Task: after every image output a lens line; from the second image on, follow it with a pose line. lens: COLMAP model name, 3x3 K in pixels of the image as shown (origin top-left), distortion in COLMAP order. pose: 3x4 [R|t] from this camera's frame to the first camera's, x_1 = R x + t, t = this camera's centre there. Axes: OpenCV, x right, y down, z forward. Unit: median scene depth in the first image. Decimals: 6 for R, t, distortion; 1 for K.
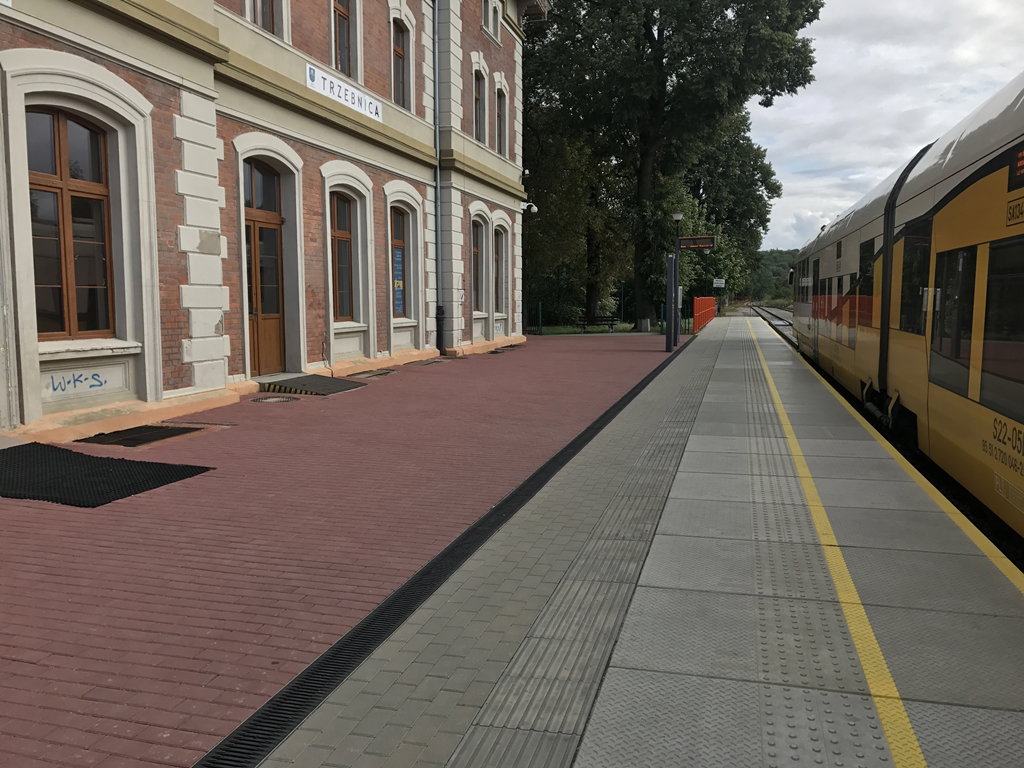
lens RADIAL K [[840.9, 0, 505.8], [0, 840.9, 378.5], [0, 0, 1]] dist [0.019295, -0.005763]
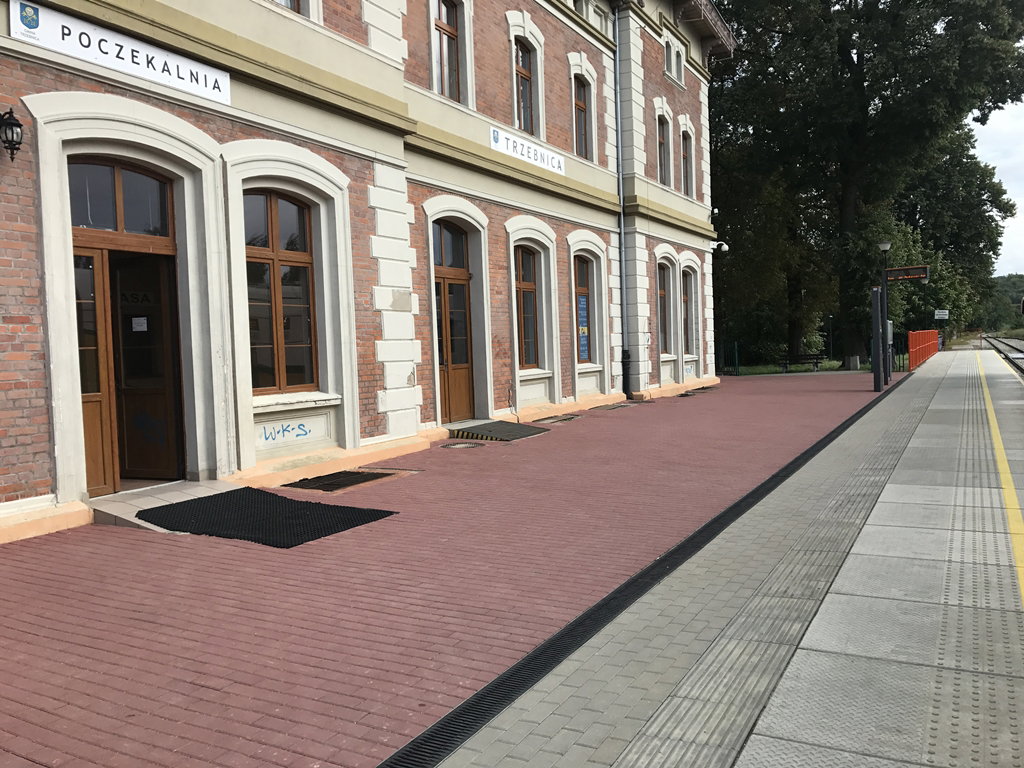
lens RADIAL K [[840.9, 0, 505.8], [0, 840.9, 378.5], [0, 0, 1]] dist [0.019295, -0.005763]
pose [[0.971955, -0.021966, -0.234141, 0.022711], [0.010154, 0.998619, -0.051538, -0.003854], [0.234950, 0.047715, 0.970836, -0.004328]]
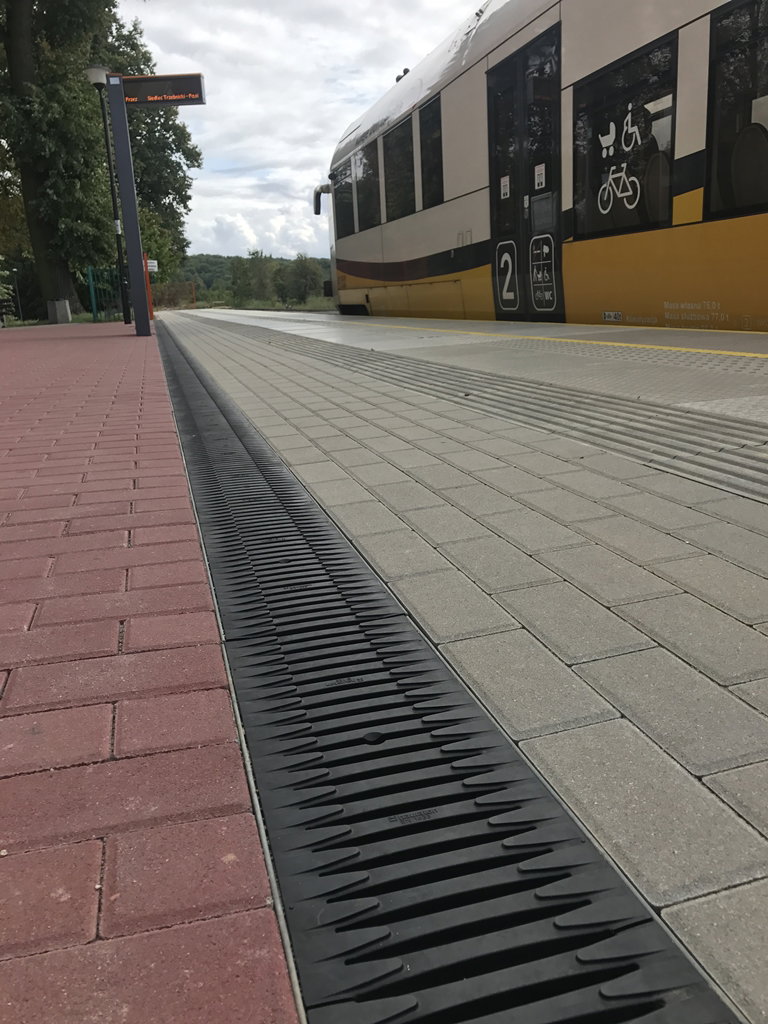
lens RADIAL K [[840.9, 0, 384.0], [0, 840.9, 512.0], [0, 0, 1]] dist [0.019295, -0.005763]
pose [[0.859753, -0.158769, 0.485404, 0.116308], [0.088657, 0.982417, 0.164305, -0.009846], [-0.502956, -0.098228, 0.858712, 0.824237]]
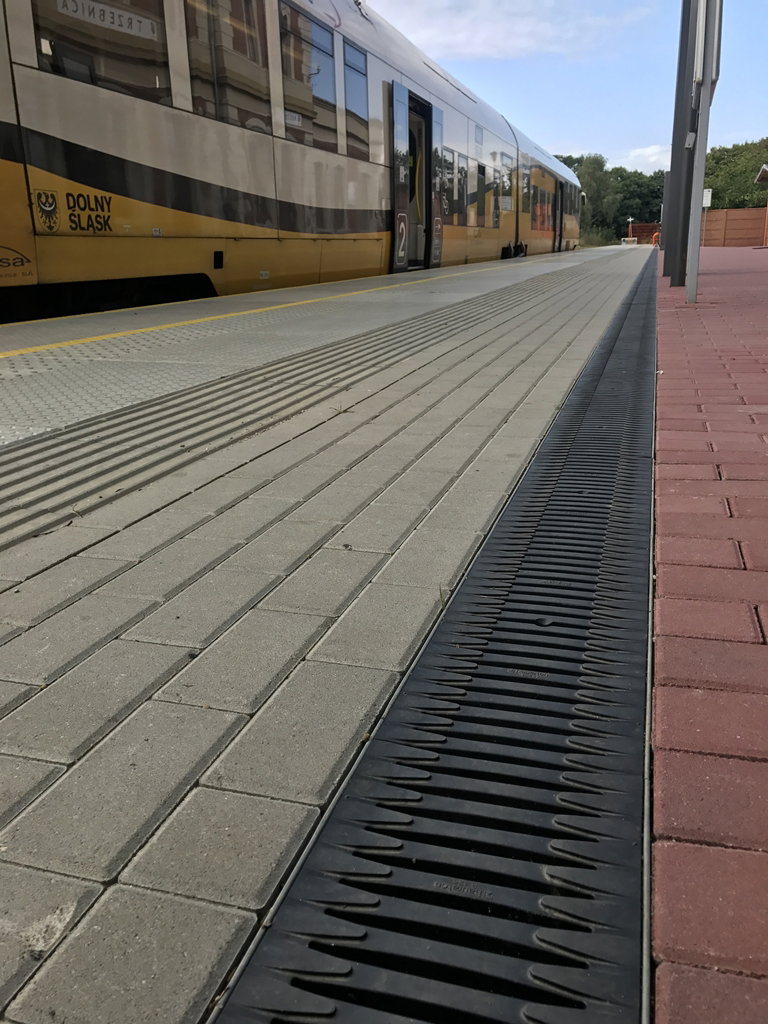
lens RADIAL K [[840.9, 0, 384.0], [0, 840.9, 512.0], [0, 0, 1]] dist [0.019295, -0.005763]
pose [[-0.999303, 0.017980, 0.032721, 0.467927], [0.029325, 0.920427, 0.389813, -0.132069], [-0.023109, 0.390501, -0.920312, 2.047280]]
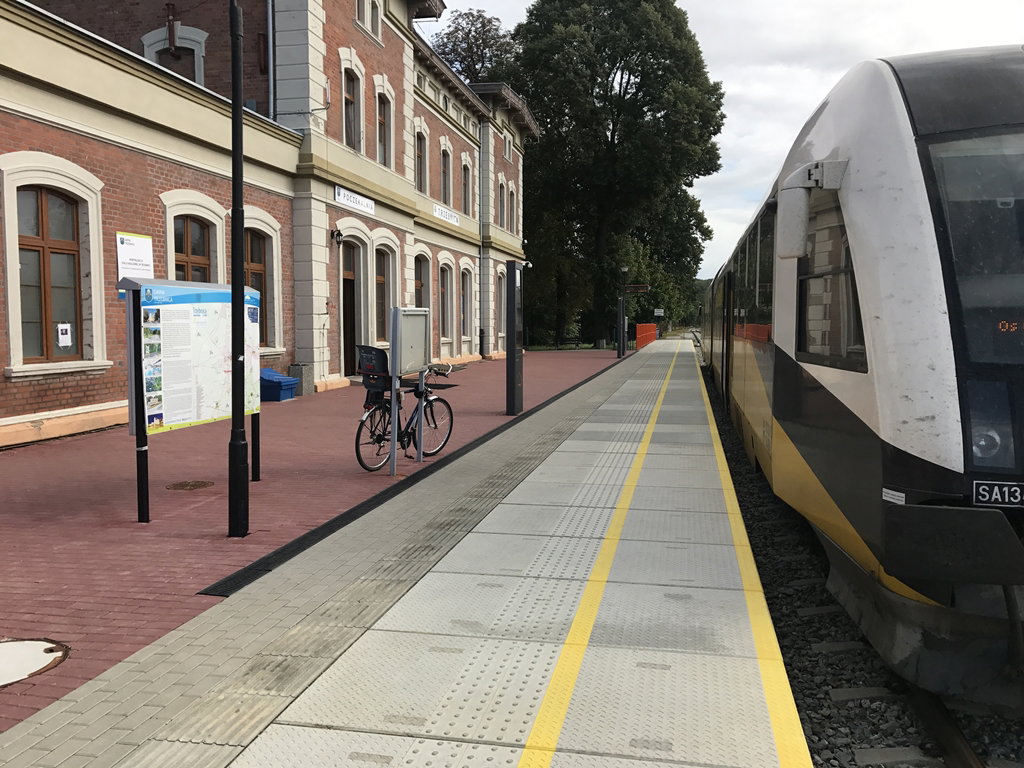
lens RADIAL K [[847.1, 0, 512.0], [0, 847.1, 384.0], [0, 0, 1]] dist [0.121170, -0.000886]
pose [[0.997880, -0.002271, 0.065035, -0.180399], [0.003869, 0.999693, -0.024464, 0.088263], [-0.064960, 0.024664, 0.997583, -0.938084]]
